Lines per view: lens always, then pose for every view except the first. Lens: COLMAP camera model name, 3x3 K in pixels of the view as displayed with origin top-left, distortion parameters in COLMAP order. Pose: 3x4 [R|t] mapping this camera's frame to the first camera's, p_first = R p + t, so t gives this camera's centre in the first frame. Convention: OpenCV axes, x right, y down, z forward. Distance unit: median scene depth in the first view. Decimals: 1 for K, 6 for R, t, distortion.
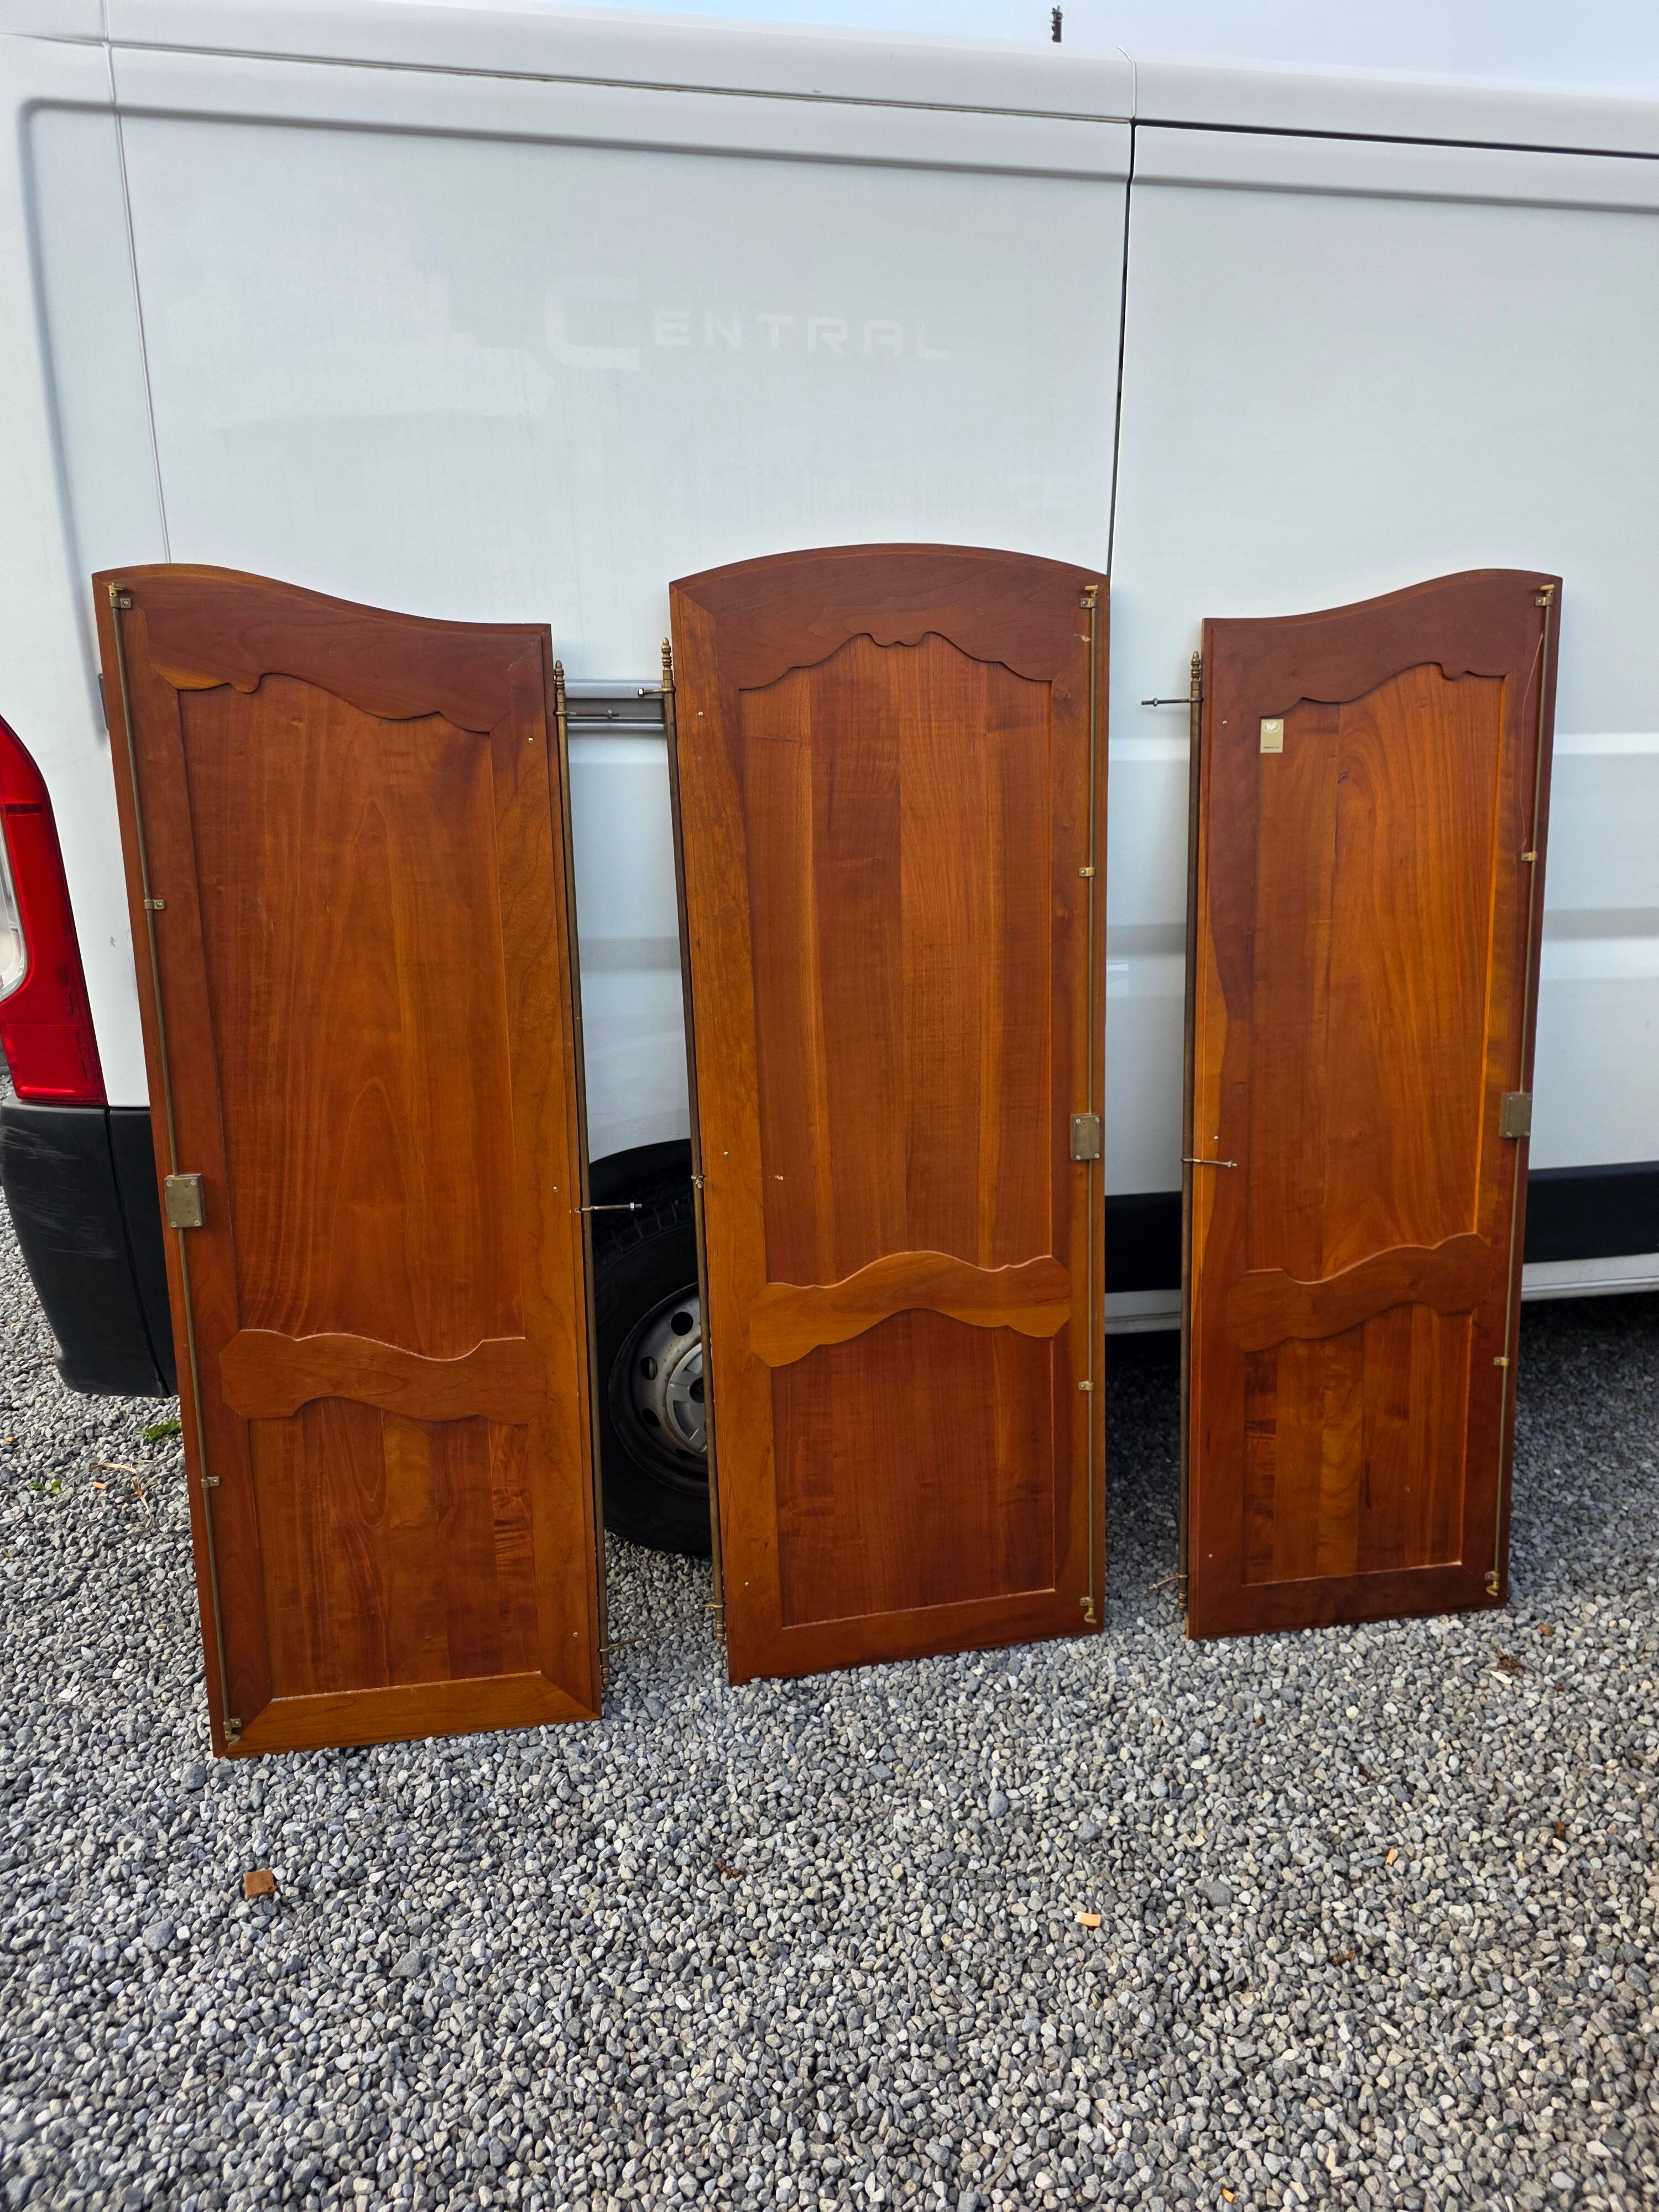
lens RADIAL K [[1514.8, 0, 852.3], [0, 1514.8, 1091.5], [0, 0, 1]] dist [0.041270, -0.031743]
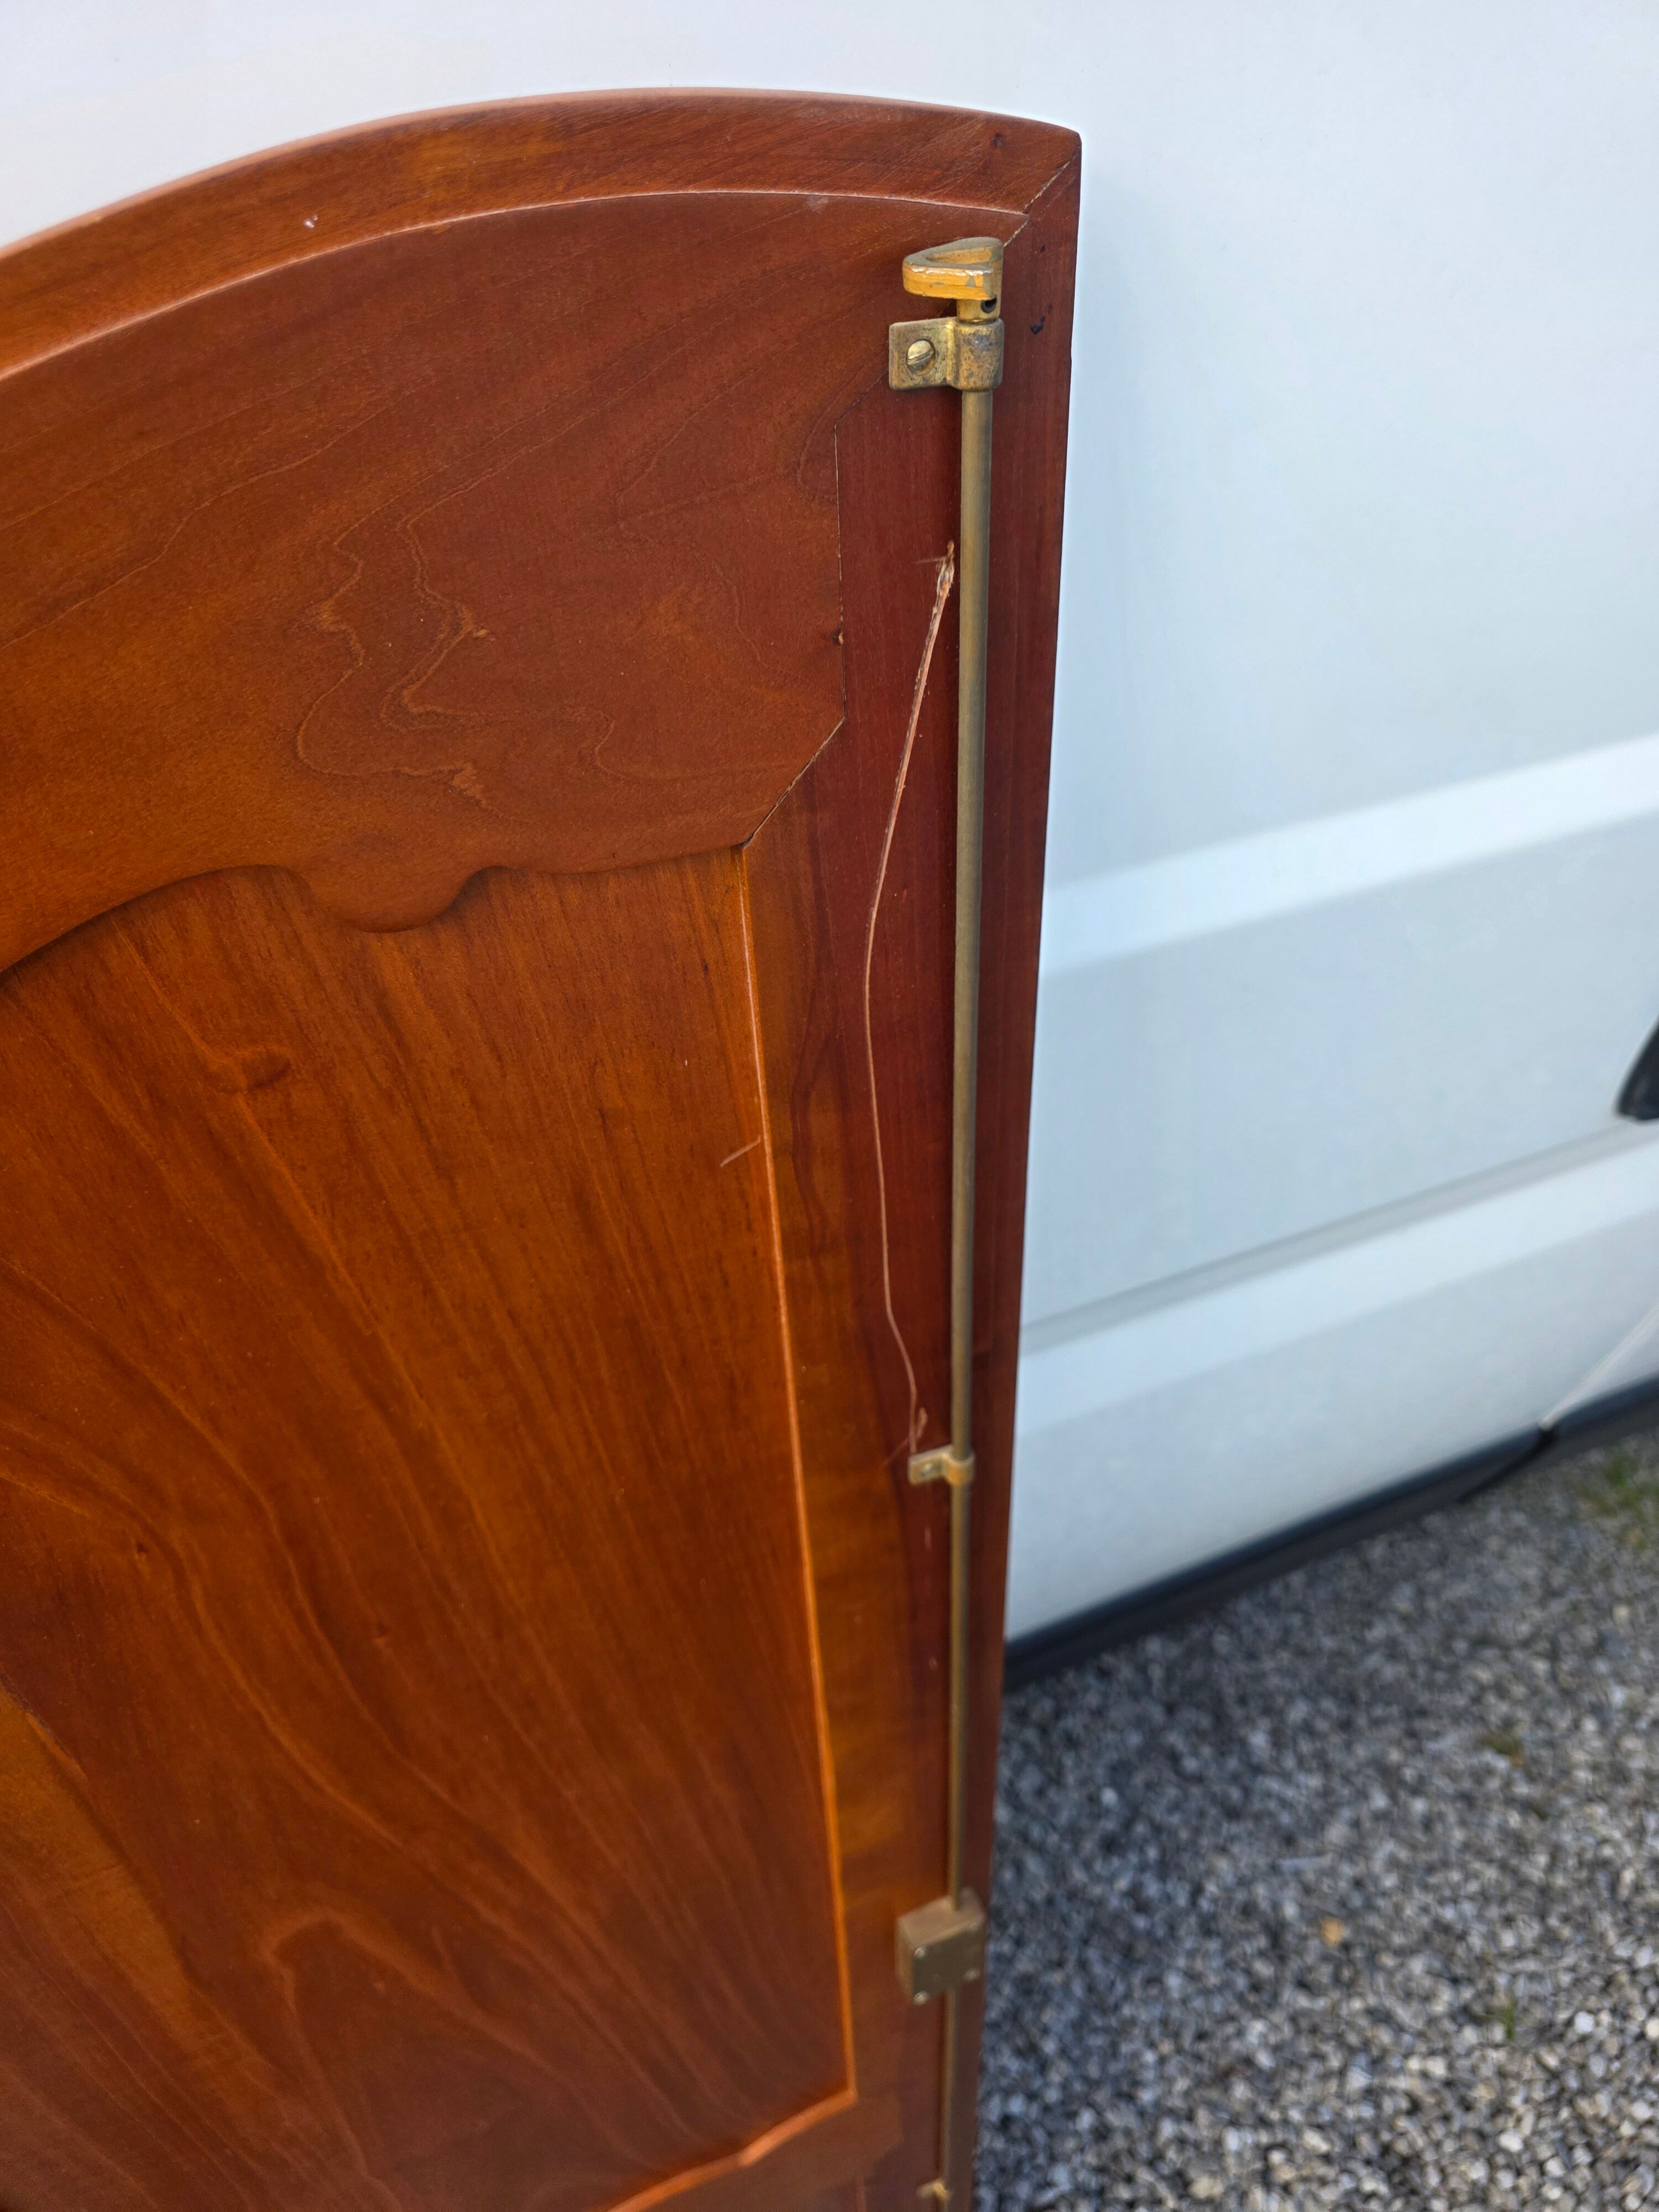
lens RADIAL K [[1502.0, 0, 832.8], [0, 1502.0, 1110.9], [0, 0, 1]] dist [0.051950, -0.045091]
pose [[0.982323, -0.130658, 0.134049, 0.404018], [0.049940, 0.873074, 0.485024, -0.321535], [-0.180408, -0.469756, 0.864166, 0.826467]]
